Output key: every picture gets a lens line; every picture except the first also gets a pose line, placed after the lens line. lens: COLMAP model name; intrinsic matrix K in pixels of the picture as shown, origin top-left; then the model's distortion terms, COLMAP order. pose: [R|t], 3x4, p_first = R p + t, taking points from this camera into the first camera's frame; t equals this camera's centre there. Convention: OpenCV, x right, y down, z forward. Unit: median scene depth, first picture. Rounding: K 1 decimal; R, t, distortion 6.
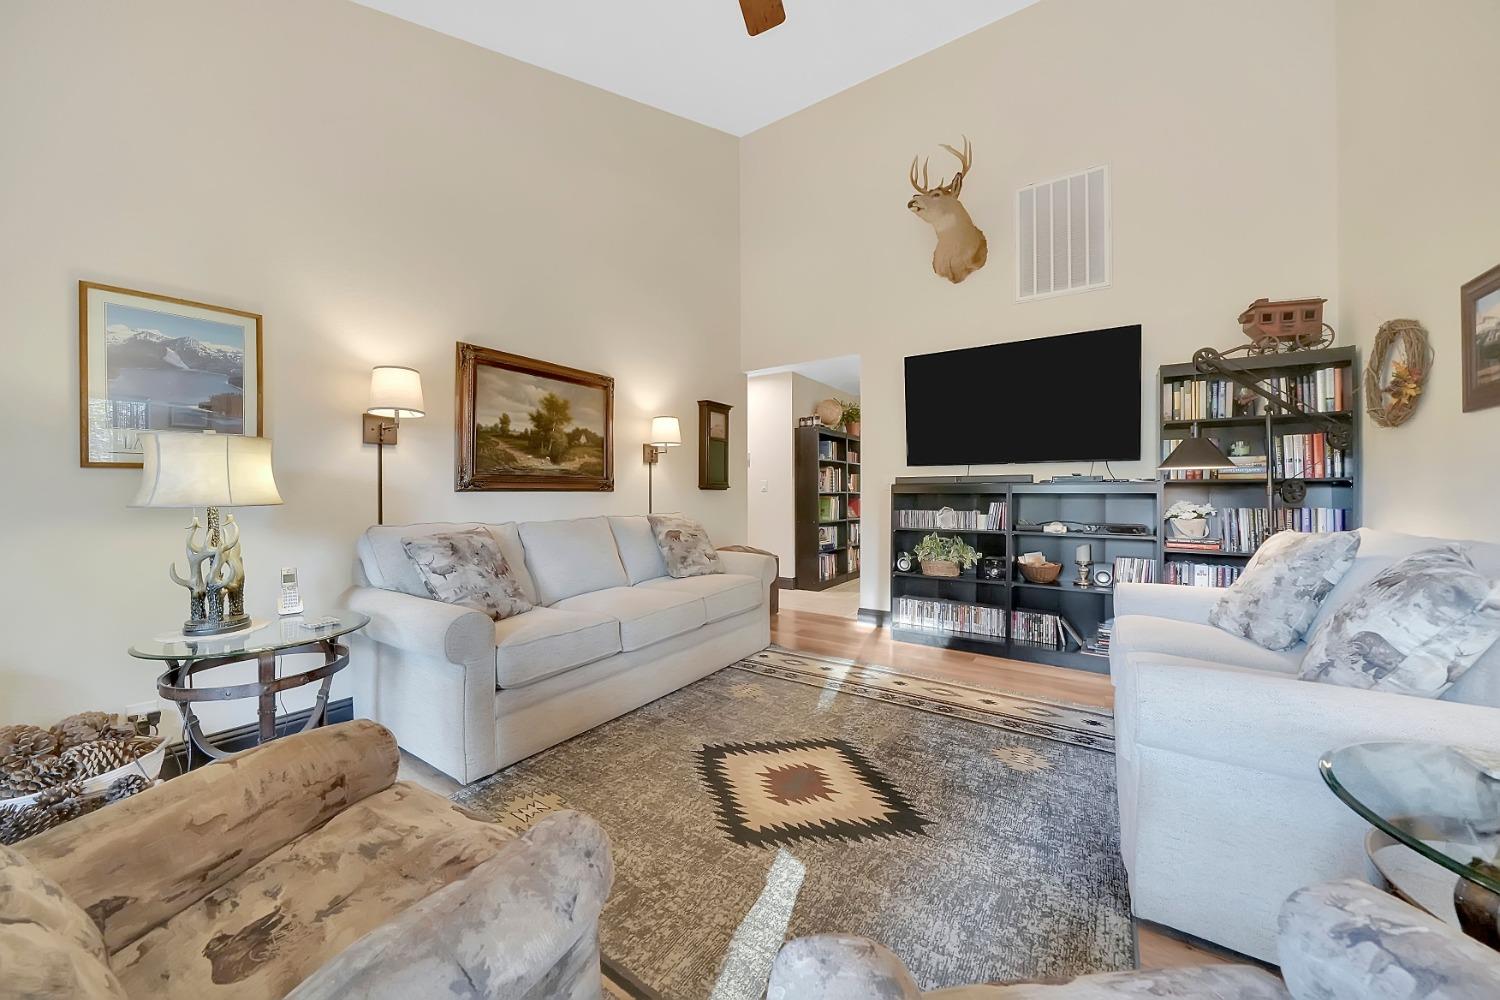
lens RADIAL K [[519.5, 0, 740.0], [0, 519.5, 500.3], [0, 0, 1]] dist [-0.018685, 0.000041]
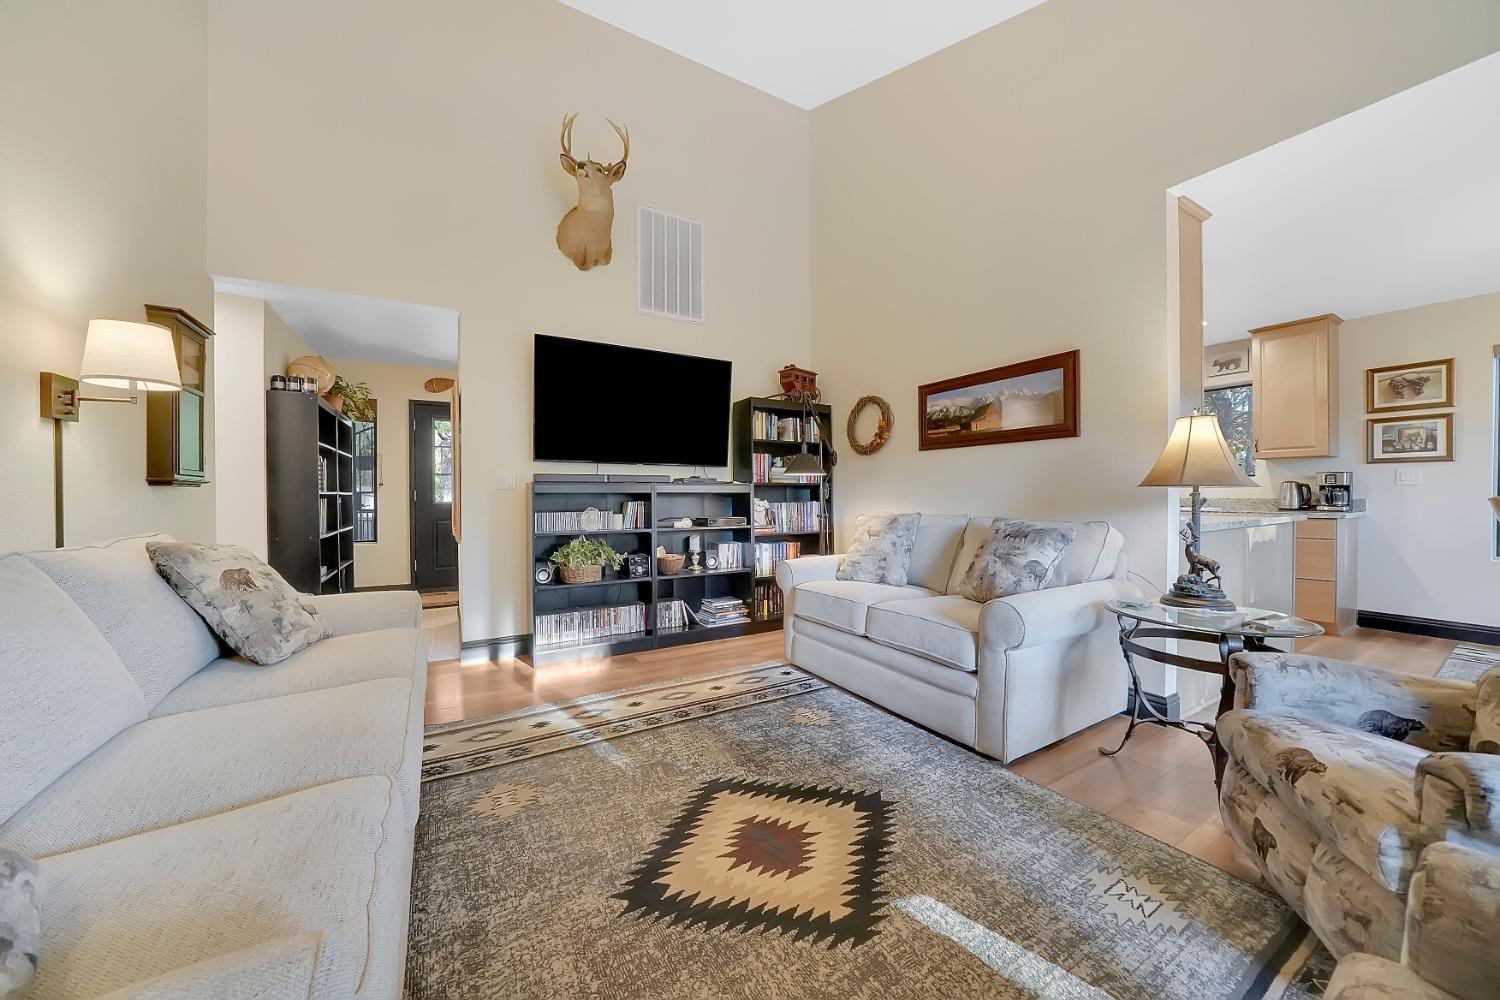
lens RADIAL K [[519.5, 0, 740.0], [0, 519.5, 500.3], [0, 0, 1]] dist [-0.018685, 0.000041]
pose [[0.431136, -0.012247, 0.902204, -0.415754], [0.015050, 0.999866, 0.006381, -0.002258], [-0.902162, 0.010827, 0.431262, 0.446462]]
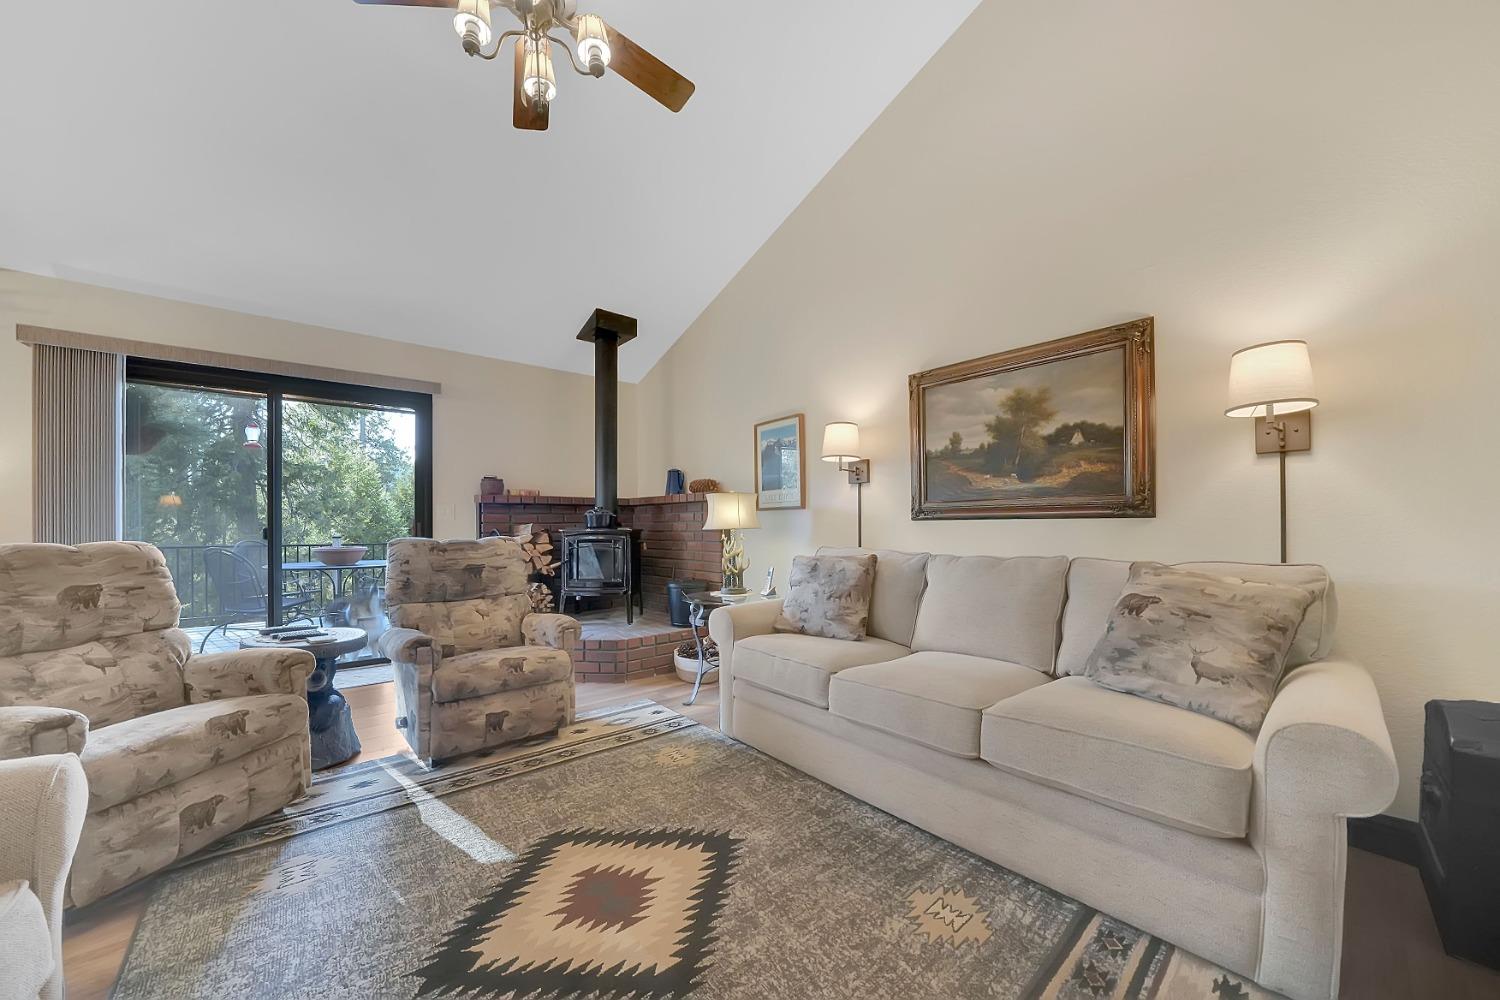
lens RADIAL K [[537.2, 0, 753.7], [0, 537.2, 522.4], [0, 0, 1]] dist [-0.014971, 0.000045]
pose [[-0.251145, -0.003360, -0.967944, 0.538809], [-0.009044, 0.999958, -0.001125, -0.008047], [0.967907, 0.008472, -0.251165, 0.915111]]
